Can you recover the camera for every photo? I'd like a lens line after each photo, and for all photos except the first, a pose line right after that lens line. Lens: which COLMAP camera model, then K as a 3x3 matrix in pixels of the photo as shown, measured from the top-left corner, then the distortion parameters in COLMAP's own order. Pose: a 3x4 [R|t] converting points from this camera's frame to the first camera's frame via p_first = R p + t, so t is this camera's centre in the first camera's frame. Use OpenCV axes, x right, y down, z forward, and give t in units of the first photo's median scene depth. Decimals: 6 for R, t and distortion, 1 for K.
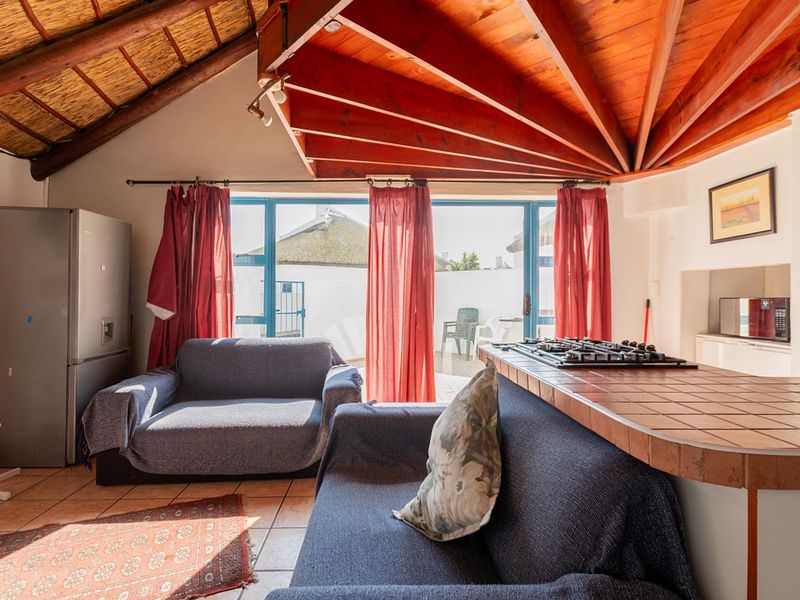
lens RADIAL K [[414.6, 0, 379.3], [0, 414.6, 296.0], [0, 0, 1]] dist [0.004236, -0.000756]
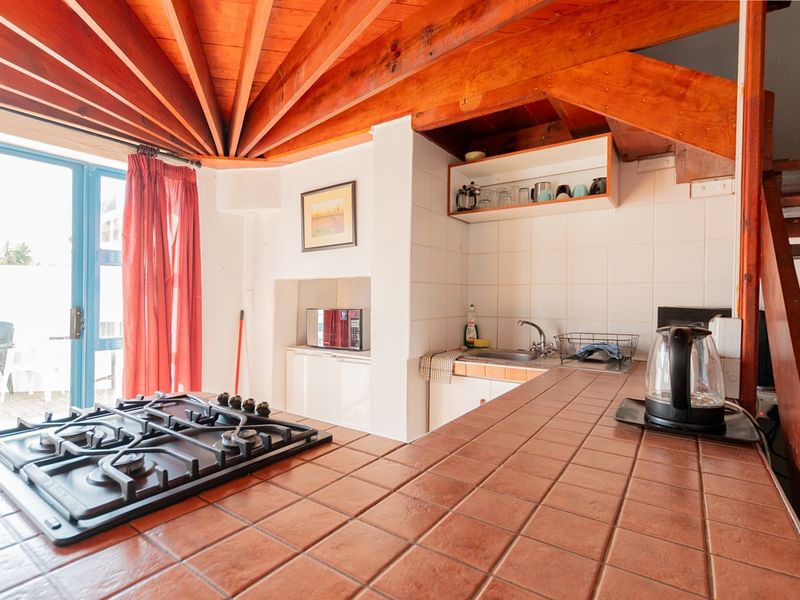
lens RADIAL K [[414.6, 0, 379.3], [0, 414.6, 296.0], [0, 0, 1]] dist [0.004236, -0.000756]
pose [[0.611700, 0.006174, 0.791066, 0.150454], [-0.001679, 0.999977, -0.006506, -0.018655], [-0.791088, 0.002651, 0.611696, 0.267327]]
